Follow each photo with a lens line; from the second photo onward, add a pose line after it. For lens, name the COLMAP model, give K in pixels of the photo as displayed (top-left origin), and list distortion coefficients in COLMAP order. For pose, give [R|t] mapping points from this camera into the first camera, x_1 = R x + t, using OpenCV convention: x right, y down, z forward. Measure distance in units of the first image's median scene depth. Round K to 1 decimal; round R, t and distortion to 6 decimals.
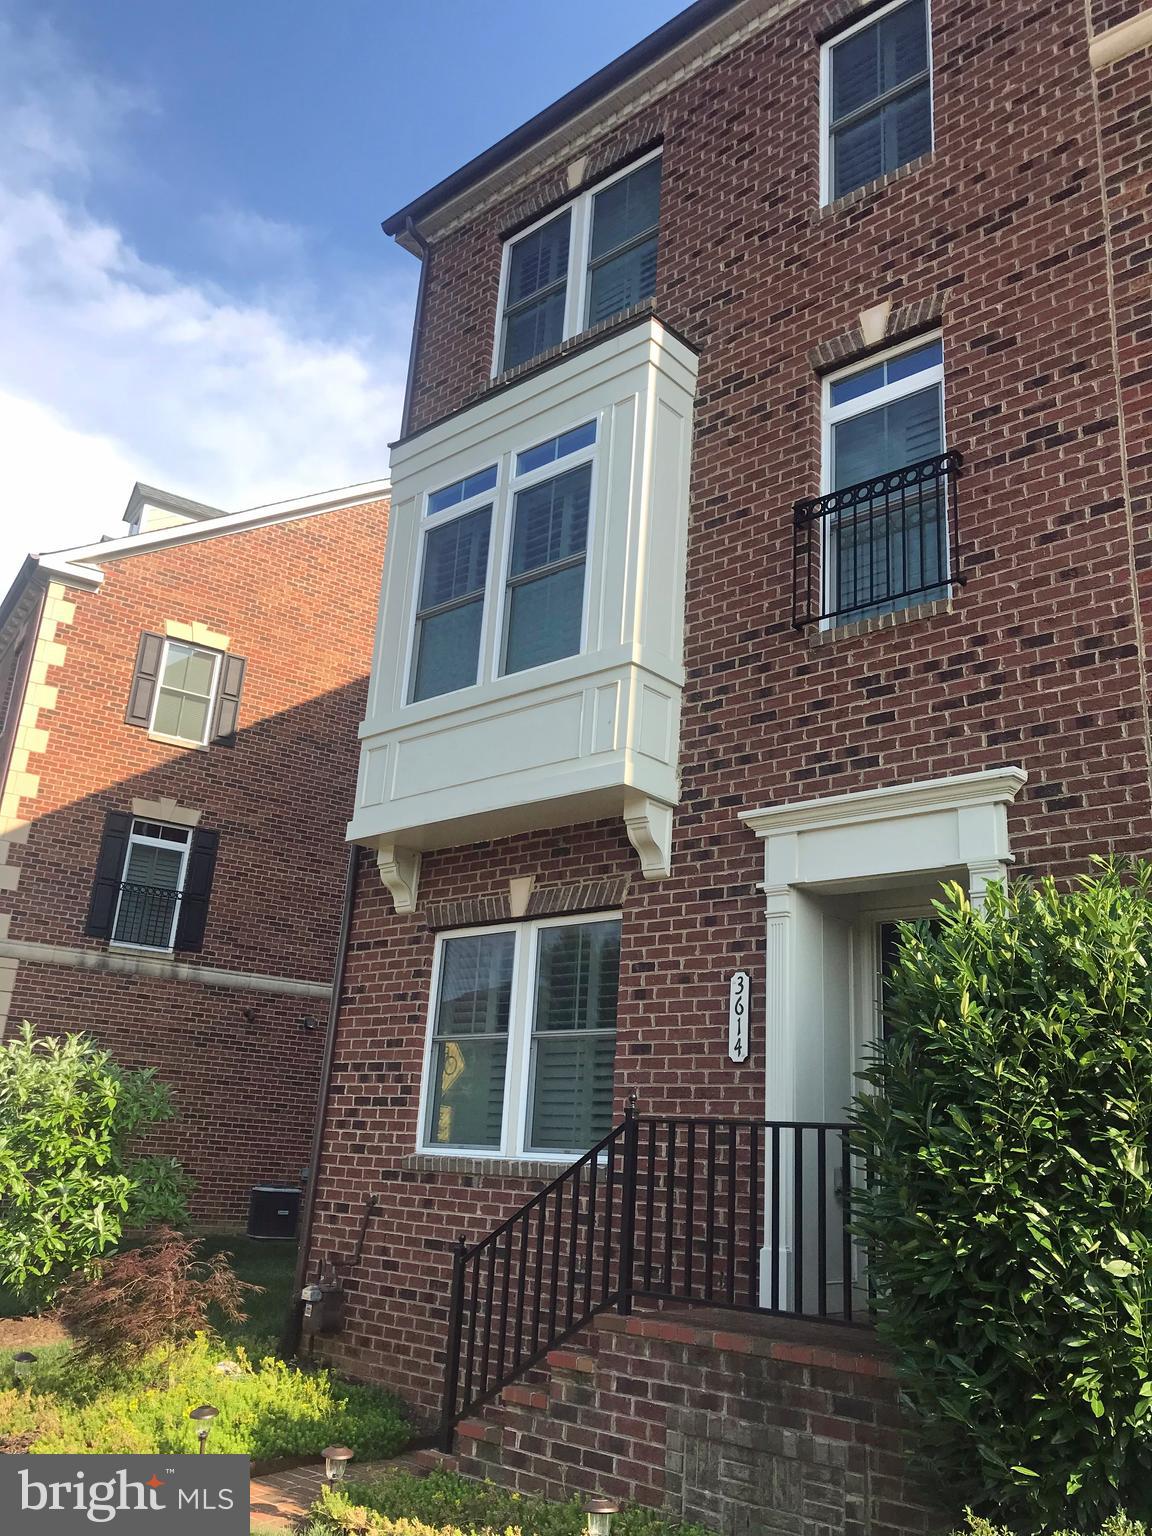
lens RADIAL K [[1256.8, 0, 576.0], [0, 1256.8, 768.0], [0, 0, 1]] dist [0.027136, -0.005705]
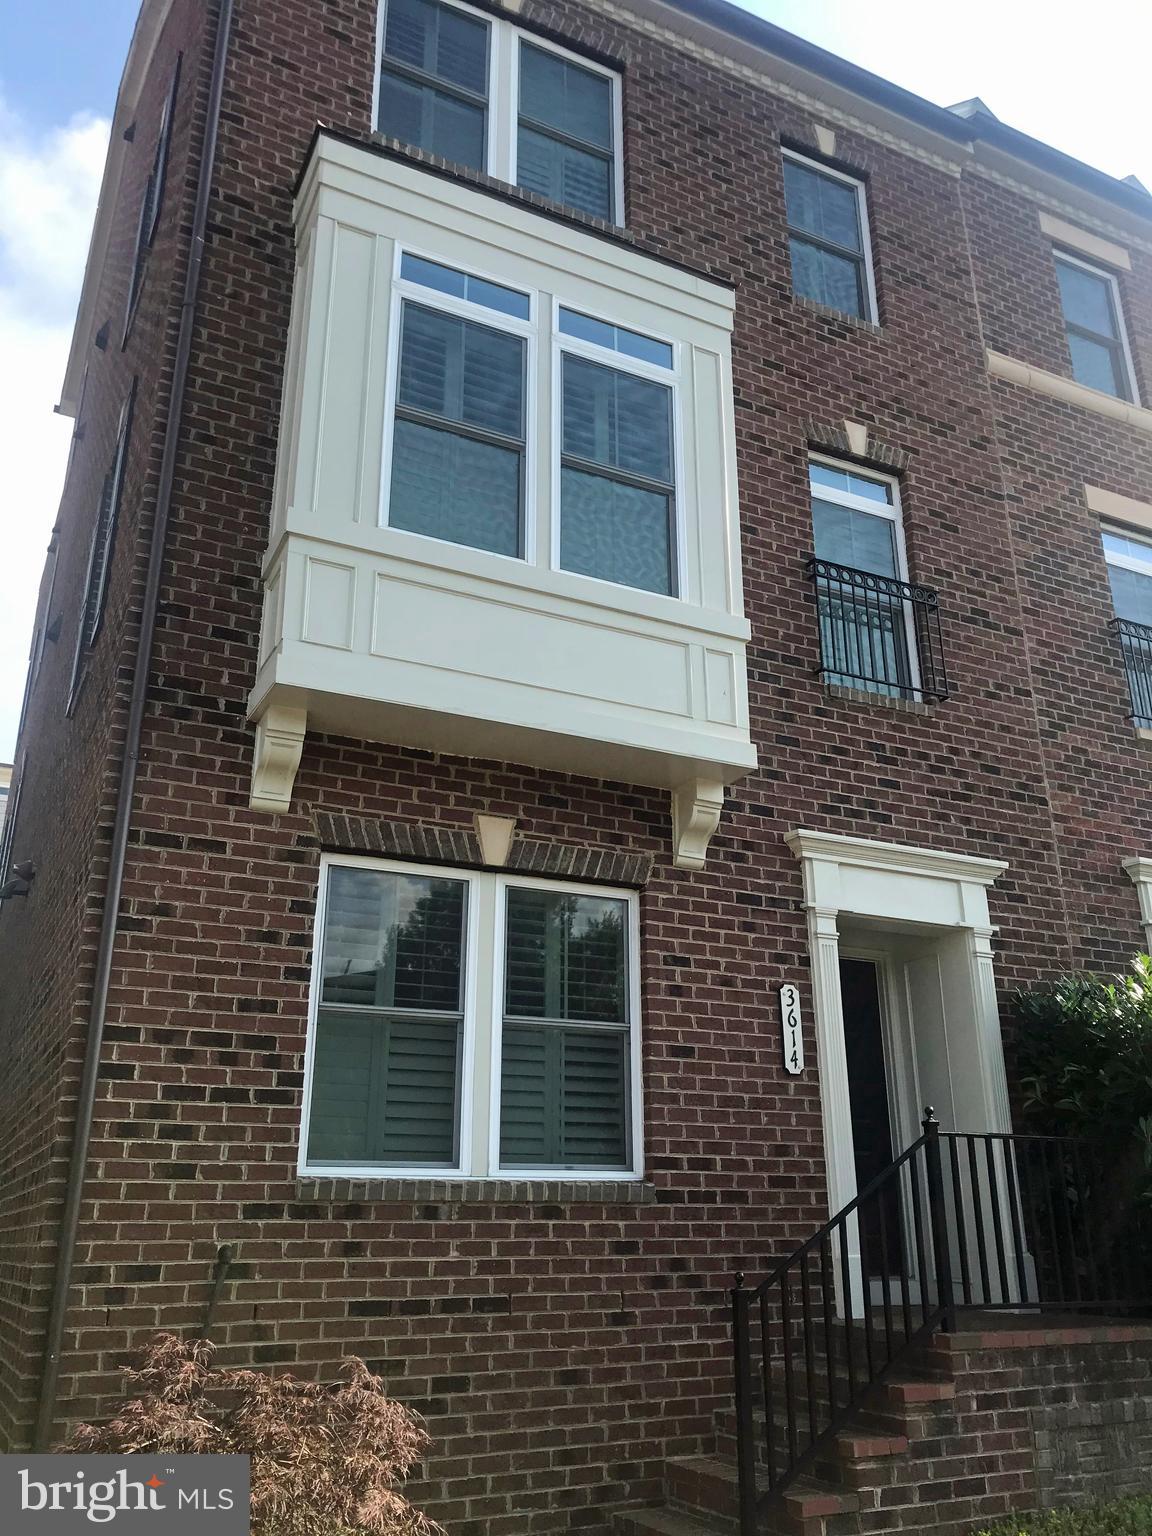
lens RADIAL K [[1247.3, 0, 576.0], [0, 1247.3, 768.0], [0, 0, 1]] dist [0.021461, -0.012864]
pose [[0.362681, 0.259808, 0.894965, -0.866569], [-0.264471, 0.949563, -0.168481, 0.209940], [-0.893598, -0.175587, 0.413100, 0.765303]]
